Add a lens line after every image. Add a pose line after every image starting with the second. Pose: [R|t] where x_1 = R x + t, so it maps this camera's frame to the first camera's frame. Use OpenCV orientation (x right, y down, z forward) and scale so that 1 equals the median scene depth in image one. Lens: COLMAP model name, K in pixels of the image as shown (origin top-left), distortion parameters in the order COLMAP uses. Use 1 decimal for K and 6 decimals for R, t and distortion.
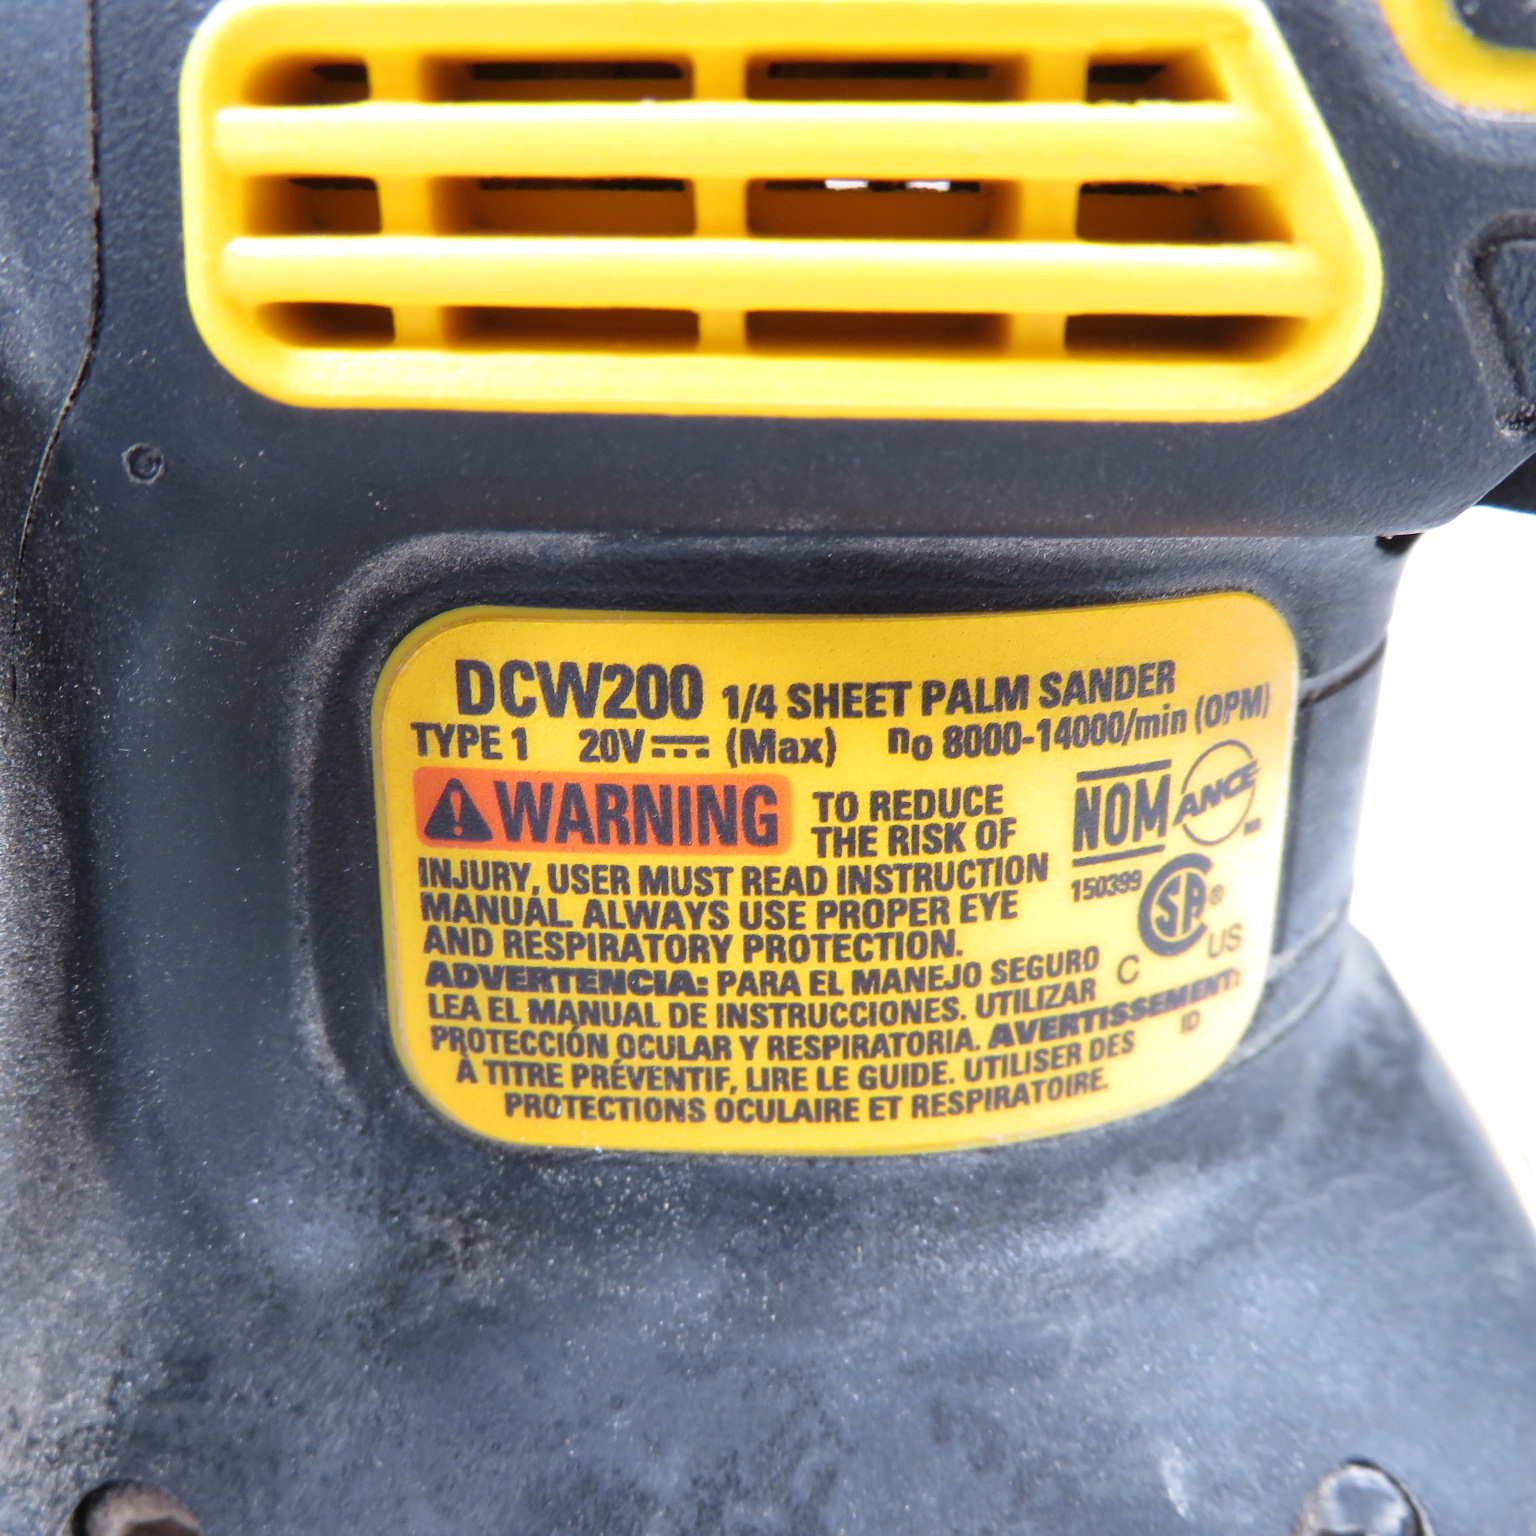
lens RADIAL K [[1473.2, 0, 768.0], [0, 1473.2, 768.0], [0, 0, 1]] dist [-0.006906, -0.009379]
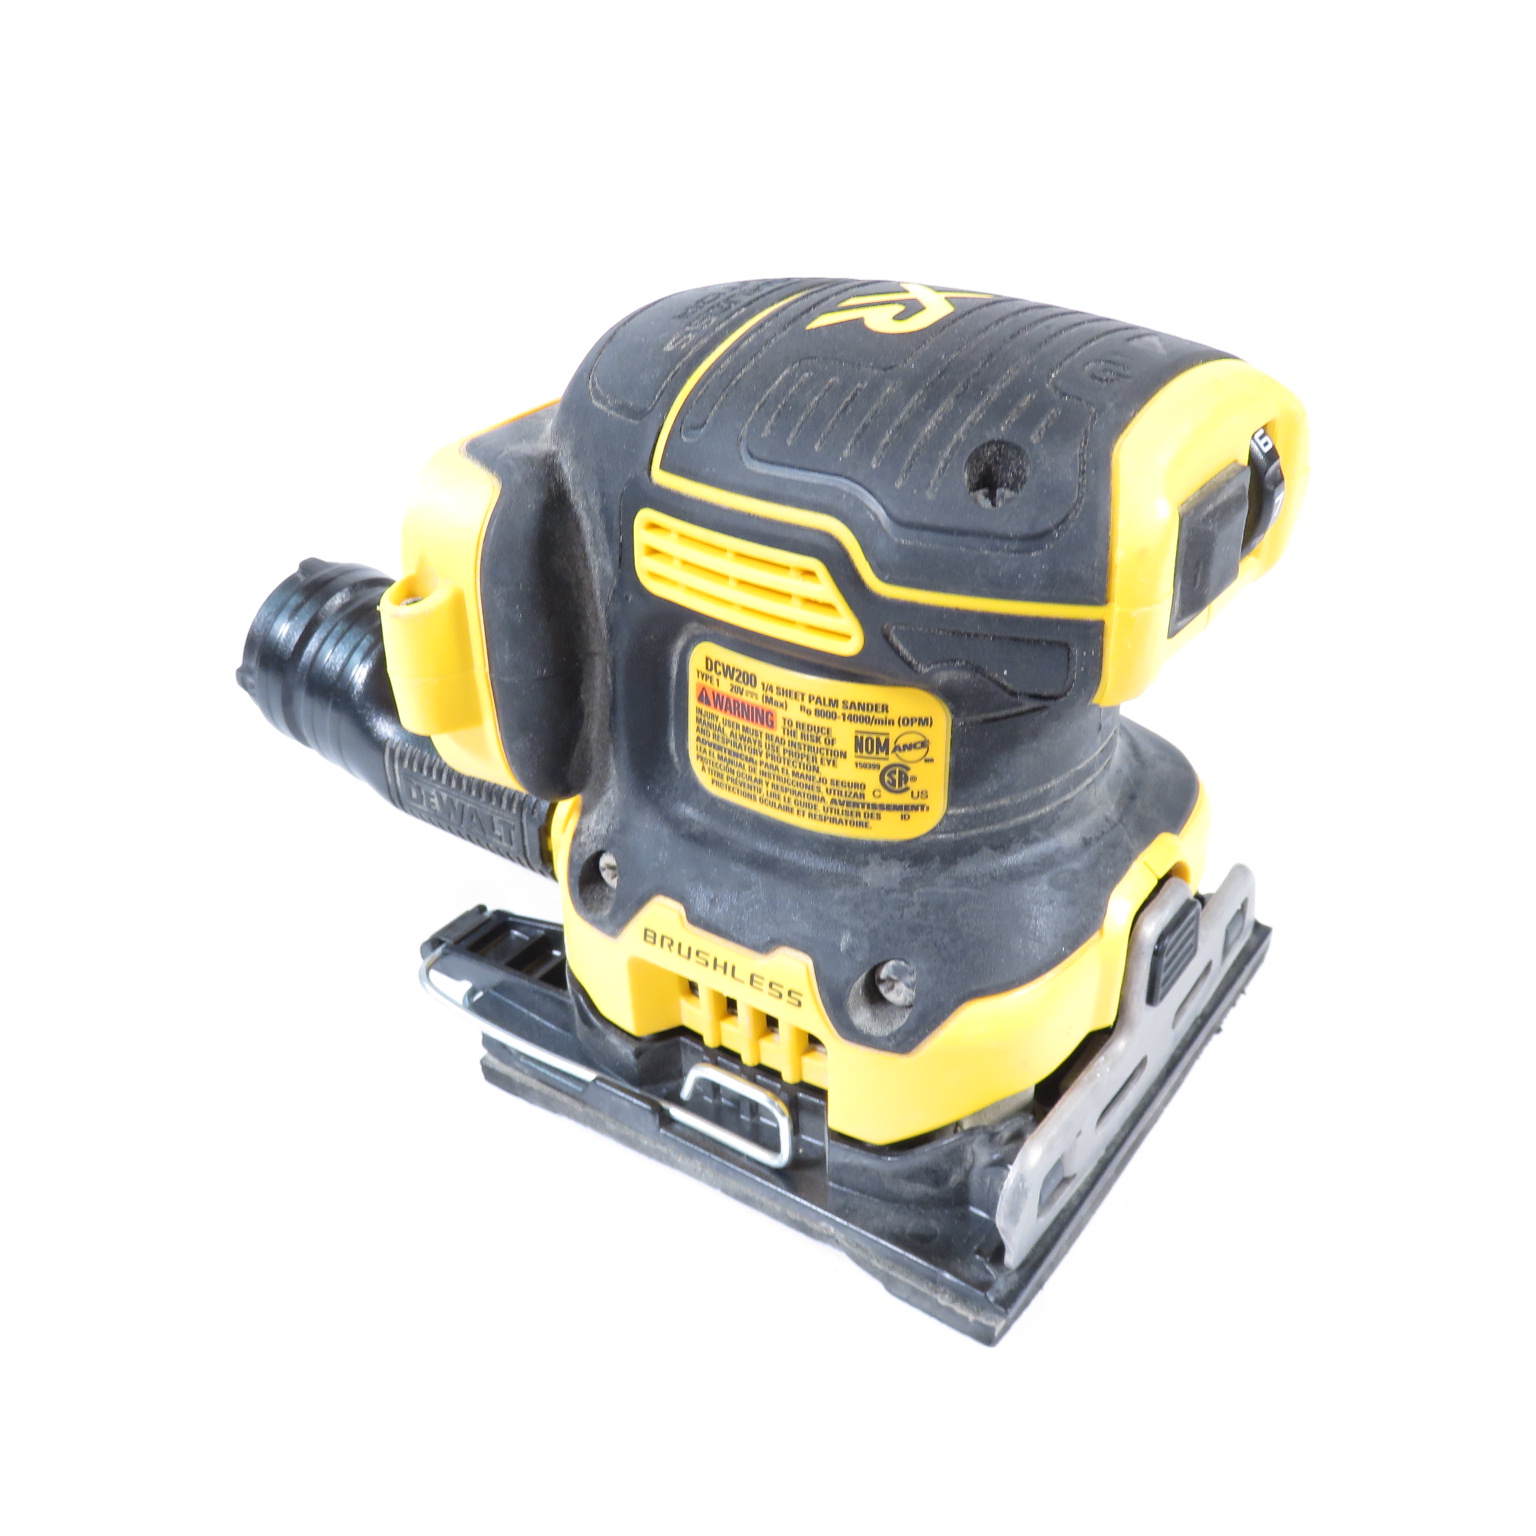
lens RADIAL K [[1473.2, 0, 768.0], [0, 1473.2, 768.0], [0, 0, 1]] dist [-0.006906, -0.009379]
pose [[0.819364, 0.264543, -0.508587, 1.721970], [-0.161481, 0.957743, 0.238017, -0.658367], [0.550061, -0.112895, 0.827459, -1.812667]]
